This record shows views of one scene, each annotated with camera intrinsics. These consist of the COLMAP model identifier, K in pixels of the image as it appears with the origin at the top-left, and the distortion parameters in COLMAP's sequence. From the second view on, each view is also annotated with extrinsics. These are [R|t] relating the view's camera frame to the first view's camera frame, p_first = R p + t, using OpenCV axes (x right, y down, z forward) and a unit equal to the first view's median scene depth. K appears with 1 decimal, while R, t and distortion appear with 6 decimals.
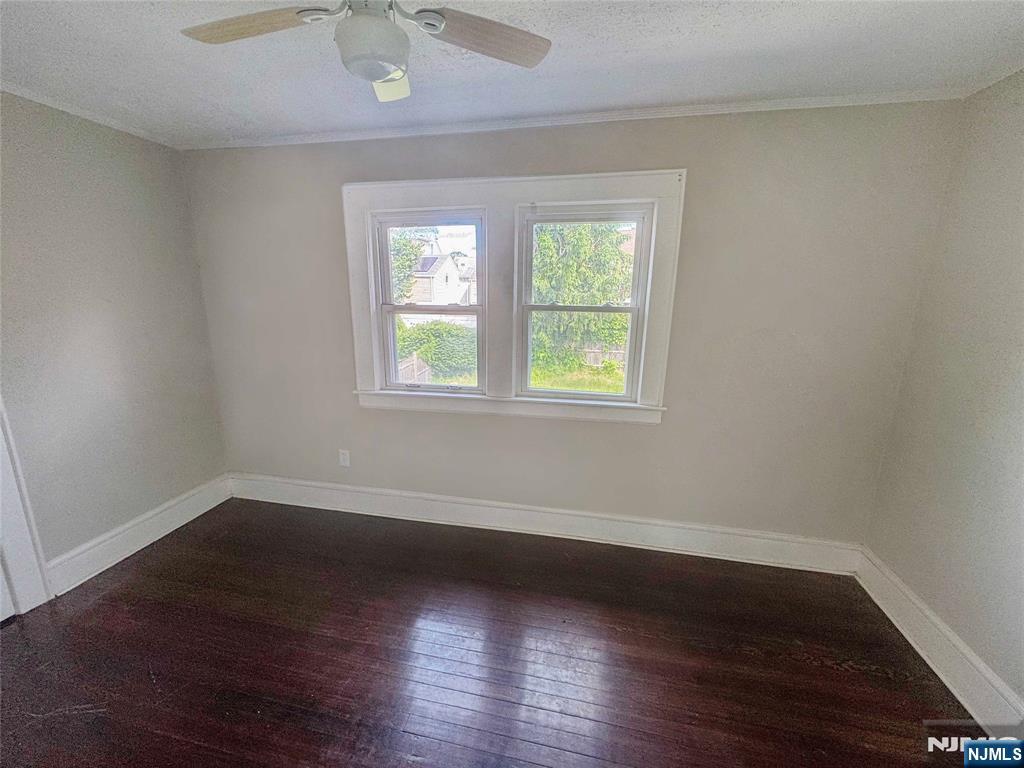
lens RADIAL K [[407.0, 0, 512.0], [0, 407.0, 384.0], [0, 0, 1]] dist [0.000778, 0.000035]
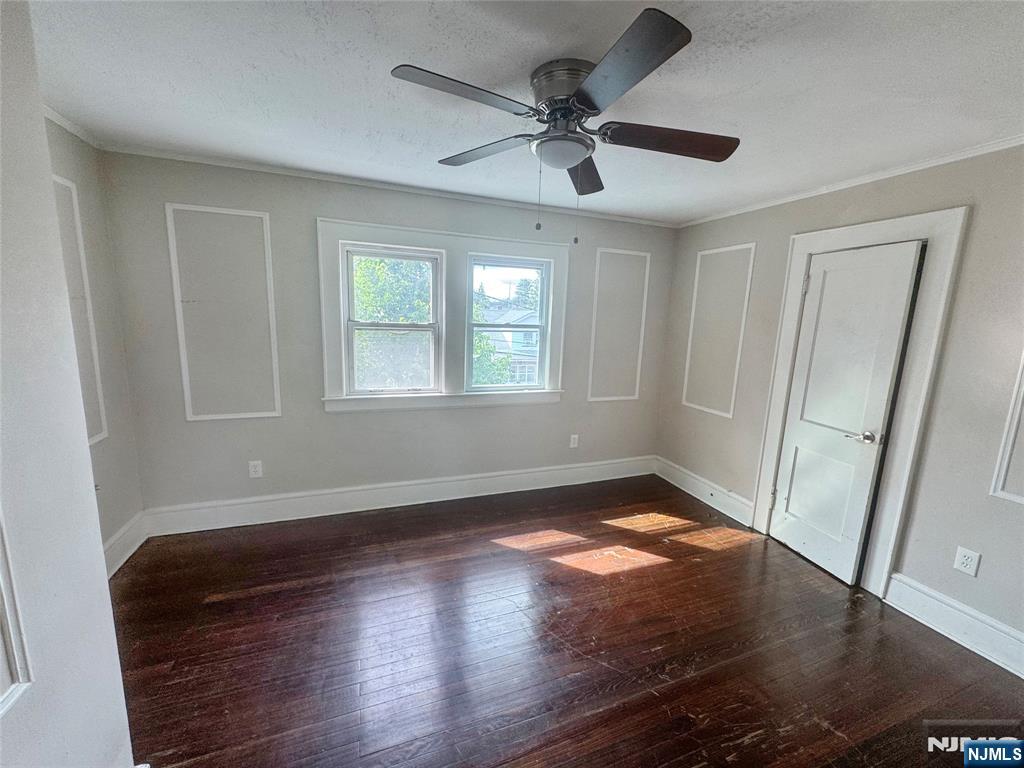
lens RADIAL K [[407.0, 0, 512.0], [0, 407.0, 384.0], [0, 0, 1]] dist [0.000778, 0.000035]
pose [[0.842891, -0.063878, 0.534280, -0.549335], [0.085841, 0.996175, -0.016322, 0.040078], [-0.531194, 0.059621, 0.845150, -0.207923]]
